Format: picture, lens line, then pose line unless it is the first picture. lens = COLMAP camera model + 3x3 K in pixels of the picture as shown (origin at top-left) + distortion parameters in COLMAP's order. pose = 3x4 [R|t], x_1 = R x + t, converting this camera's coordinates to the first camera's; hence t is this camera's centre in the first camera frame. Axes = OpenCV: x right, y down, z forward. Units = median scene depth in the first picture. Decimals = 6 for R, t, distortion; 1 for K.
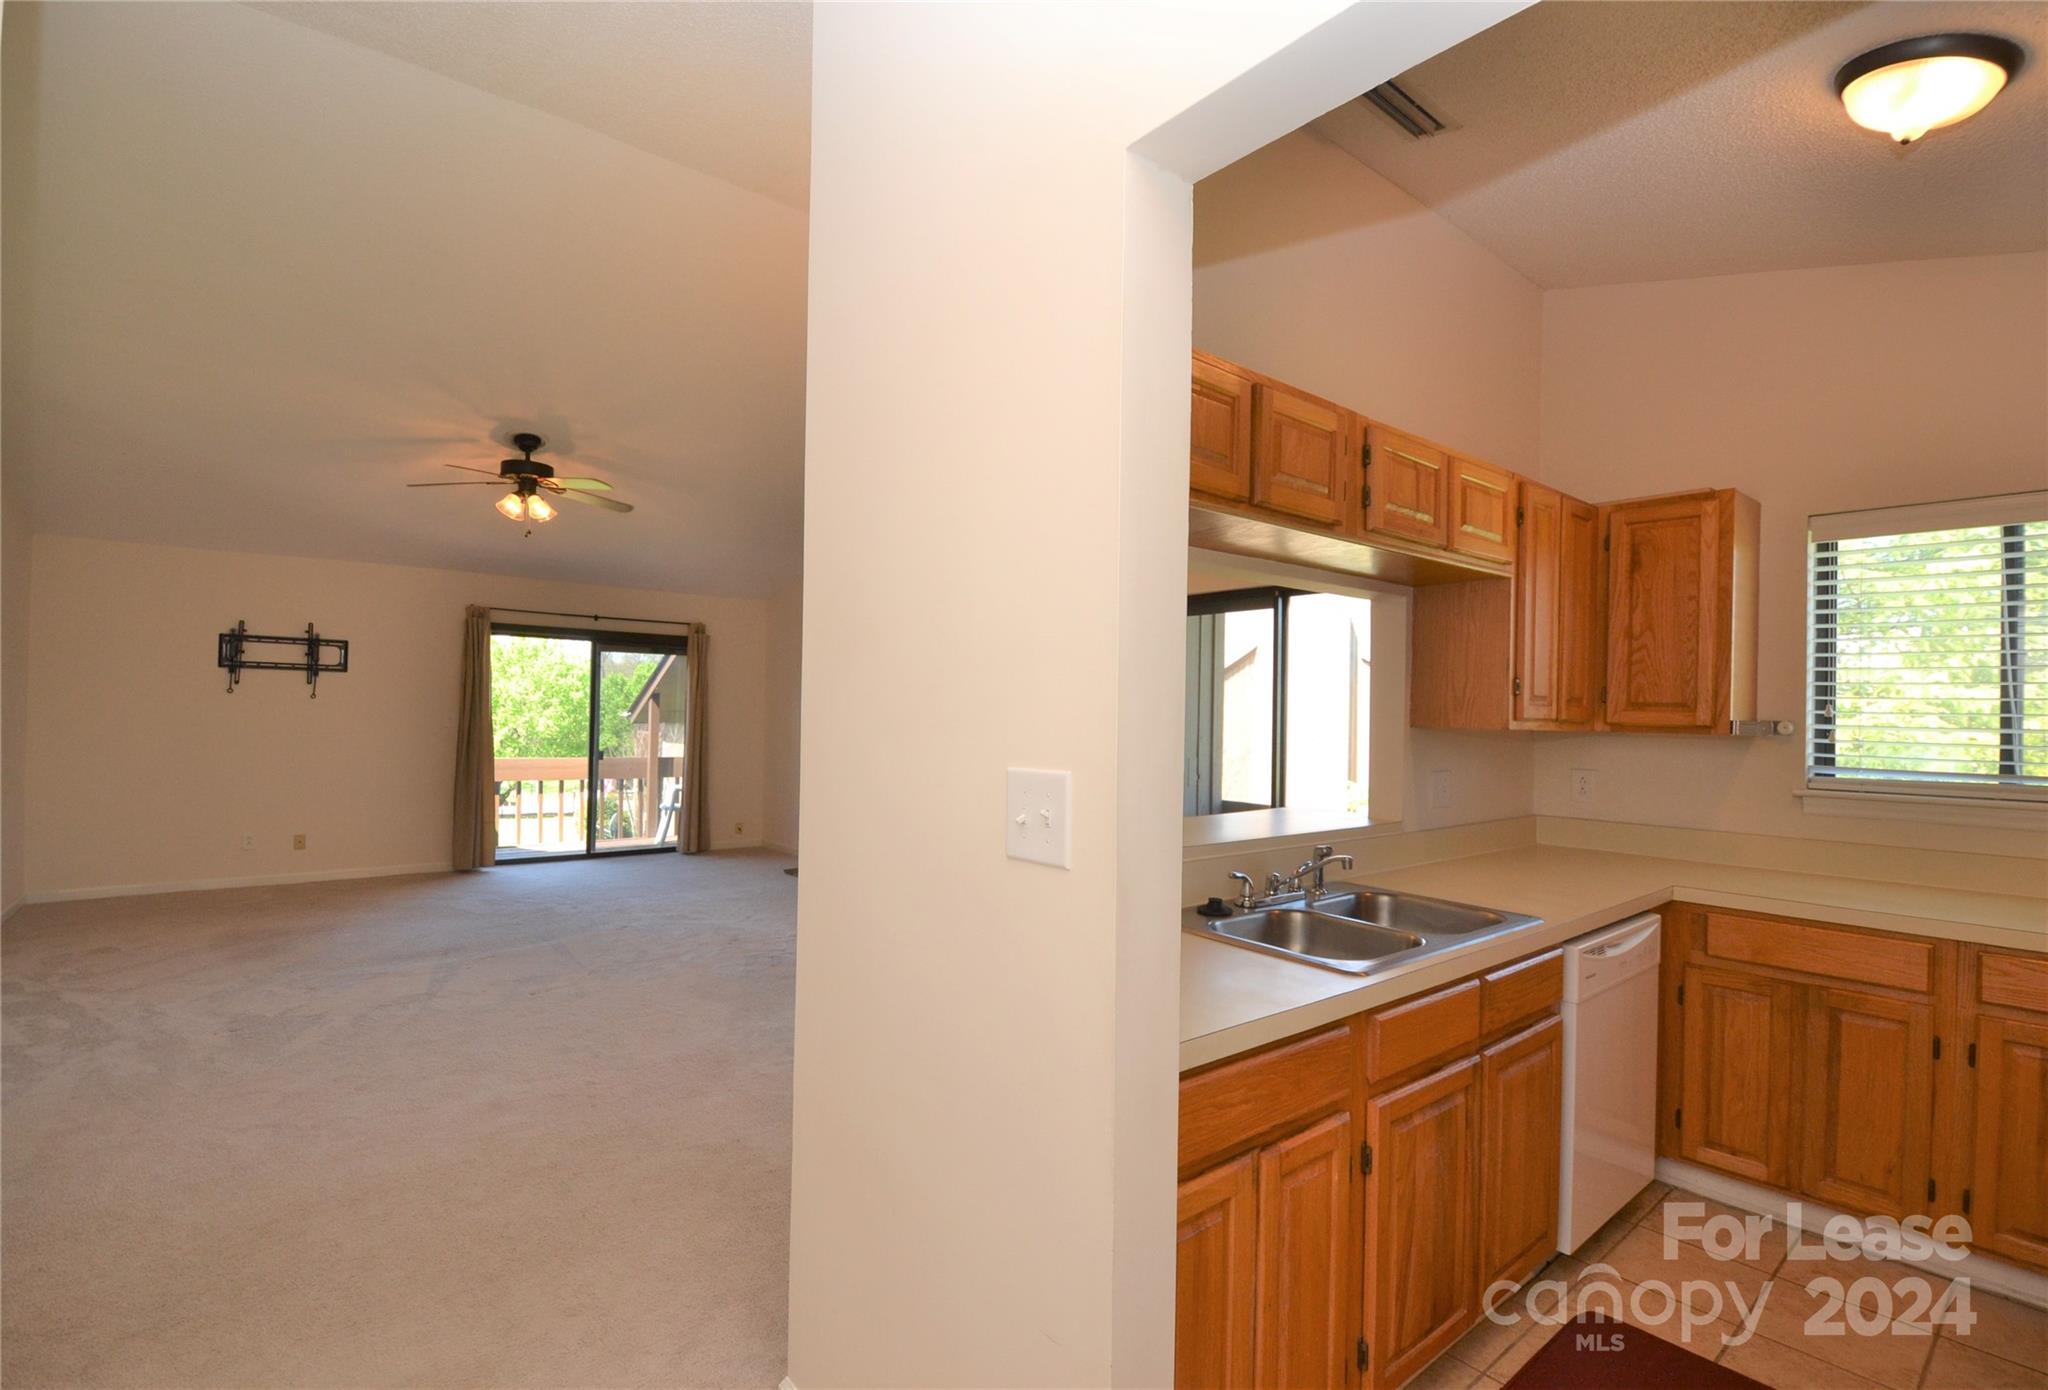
lens RADIAL K [[903.0, 0, 1032.9], [0, 903.0, 703.5], [0, 0, 1]] dist [-0.034245, -0.000645]
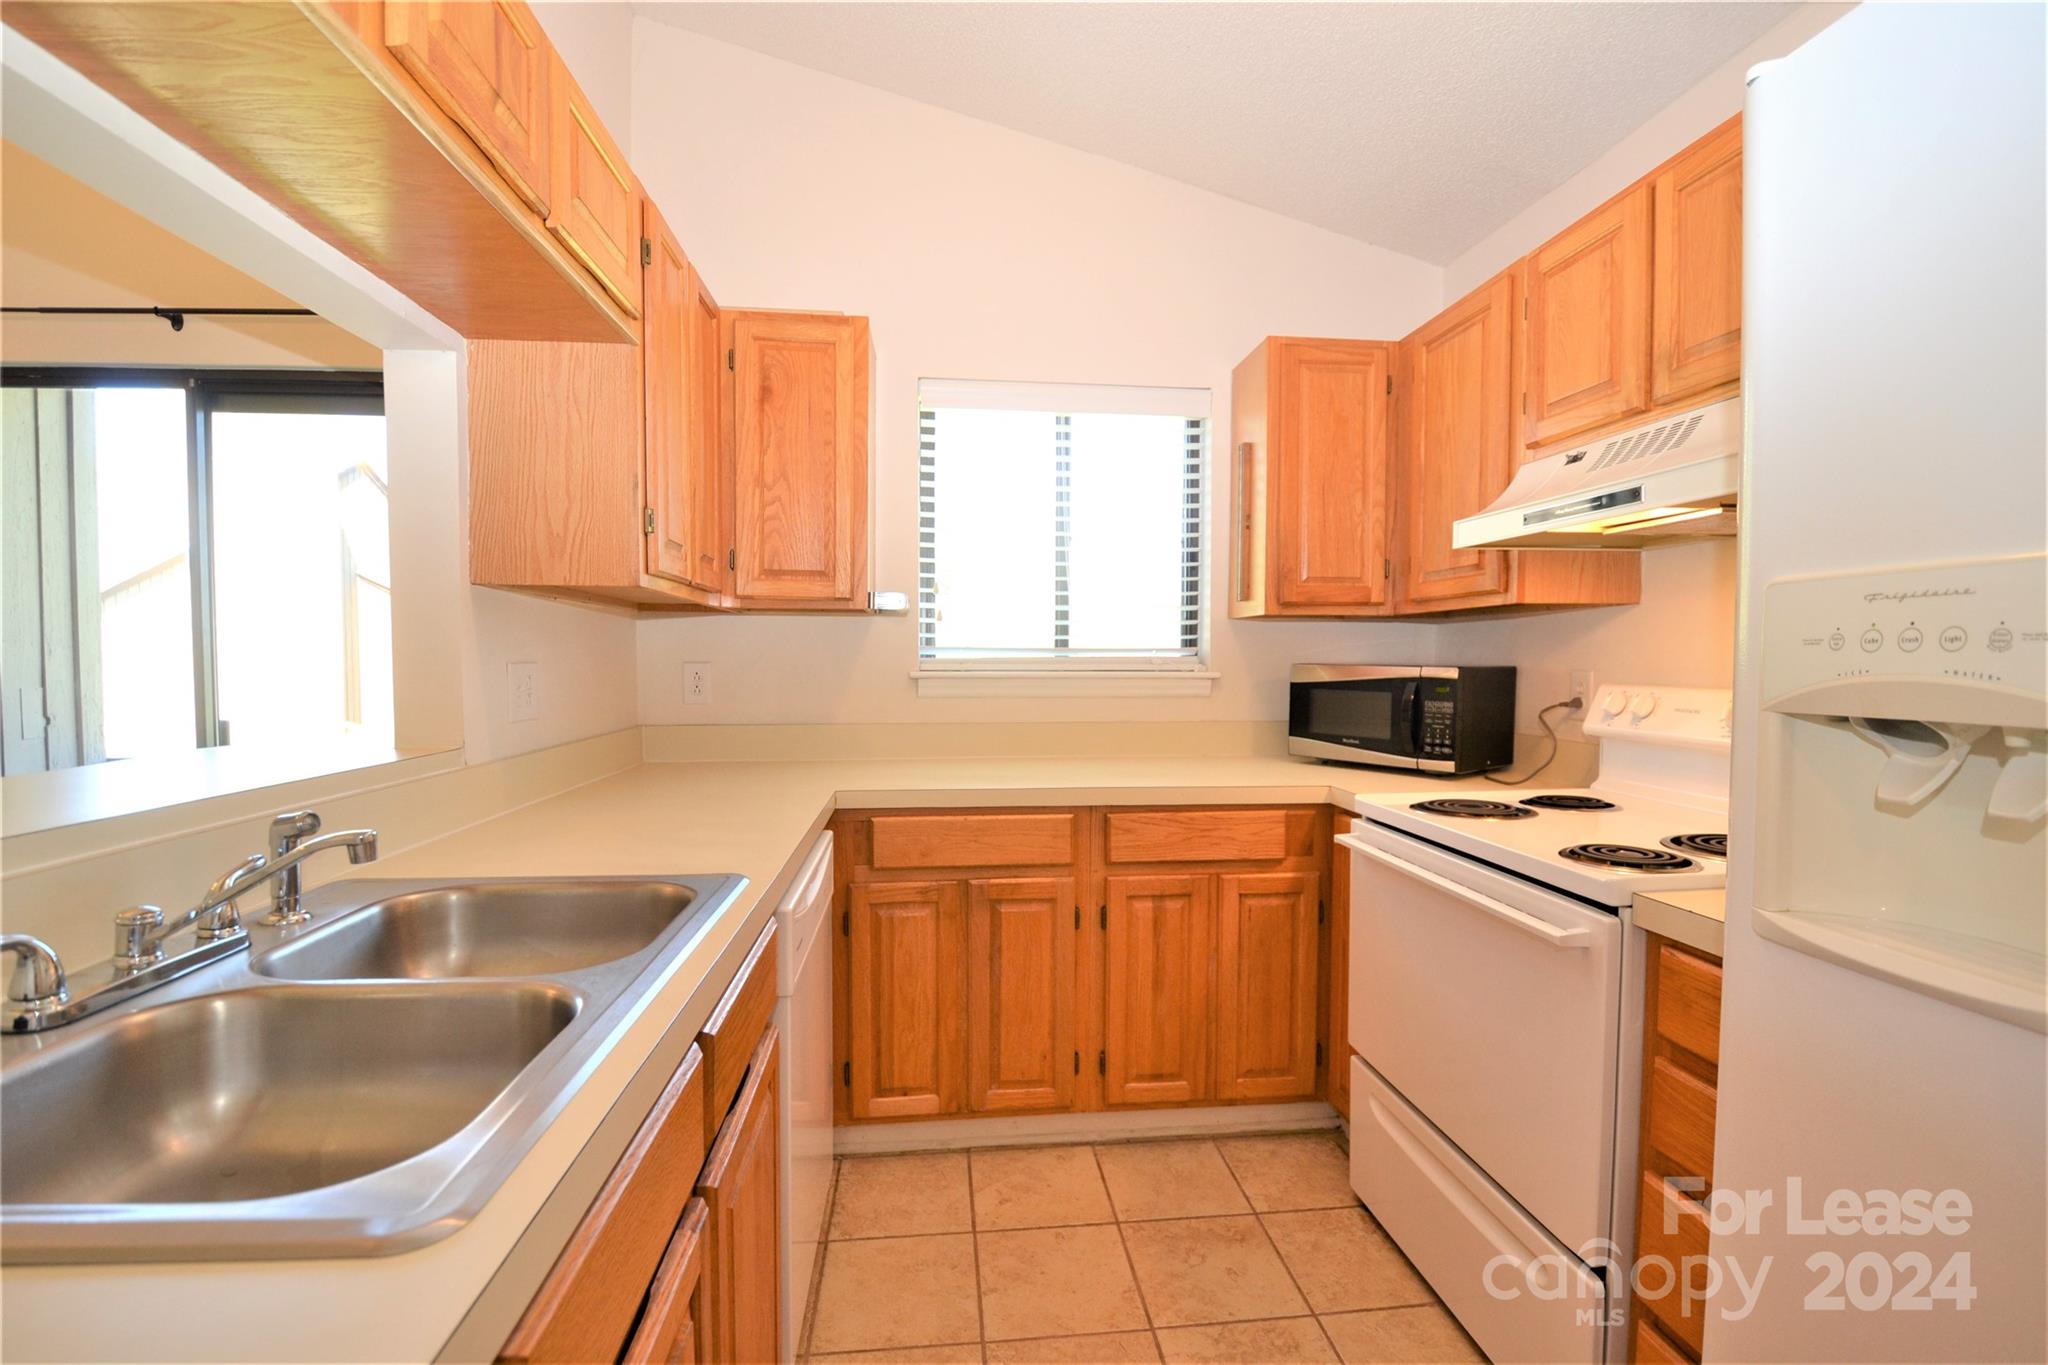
lens RADIAL K [[949.7, 0, 1024.0], [0, 949.7, 682.5], [0, 0, 1]] dist [0.016751, -0.000717]
pose [[0.572861, -0.052749, 0.817953, 0.130807], [0.005875, 0.998166, 0.060257, 0.060026], [-0.819631, -0.029713, 0.572120, 0.392576]]
